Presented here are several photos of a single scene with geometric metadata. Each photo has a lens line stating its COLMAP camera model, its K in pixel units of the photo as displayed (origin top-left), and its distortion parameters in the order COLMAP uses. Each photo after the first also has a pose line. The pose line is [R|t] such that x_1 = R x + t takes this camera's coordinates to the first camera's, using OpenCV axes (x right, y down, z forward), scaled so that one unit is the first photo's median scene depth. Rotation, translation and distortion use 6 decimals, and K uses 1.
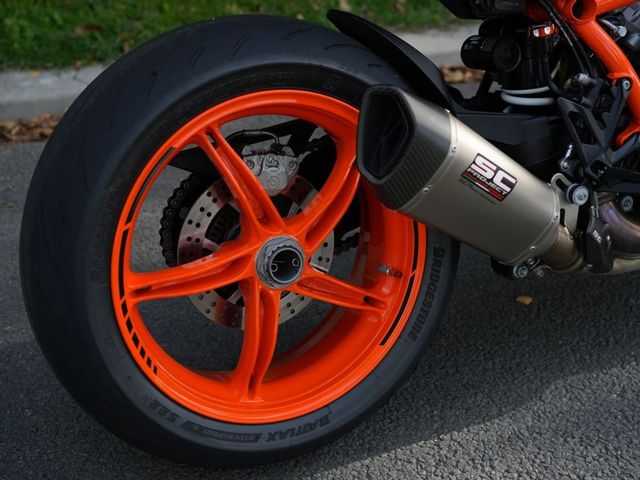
lens RADIAL K [[998.3, 0, 320.0], [0, 998.3, 240.0], [0, 0, 1]] dist [-0.103581, 1.007810]
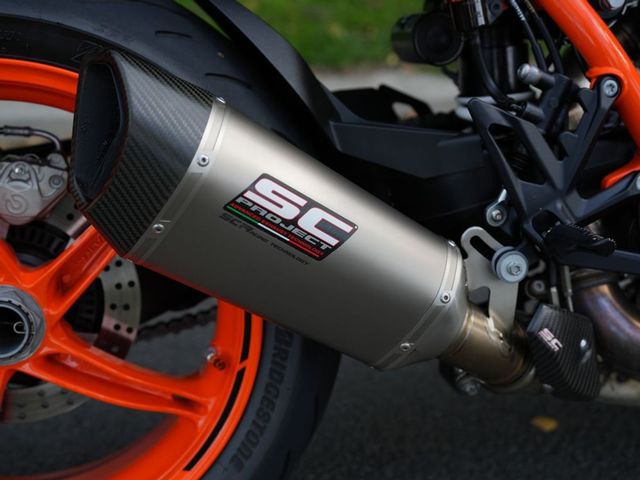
lens RADIAL K [[1001.5, 0, 319.5], [0, 1001.5, 250.6], [0, 0, 1]] dist [0.059203, 0.108067]
pose [[0.958880, 0.083440, -0.271270, 0.314279], [-0.098296, 0.994286, -0.041623, -0.018211], [0.266247, 0.066576, 0.961603, 0.392421]]
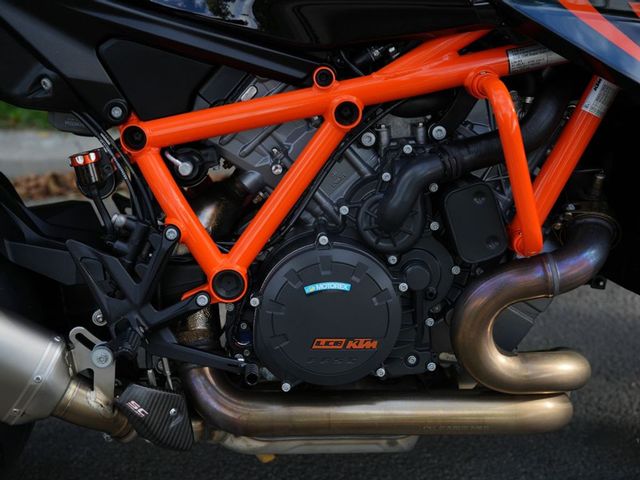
lens RADIAL K [[998.3, 0, 320.0], [0, 998.3, 240.0], [0, 0, 1]] dist [-0.103581, 1.007810]
pose [[0.913325, 0.124278, -0.387806, 0.745282], [-0.146090, 0.988899, -0.027151, -0.146873], [0.380126, 0.081452, 0.921341, 0.290250]]
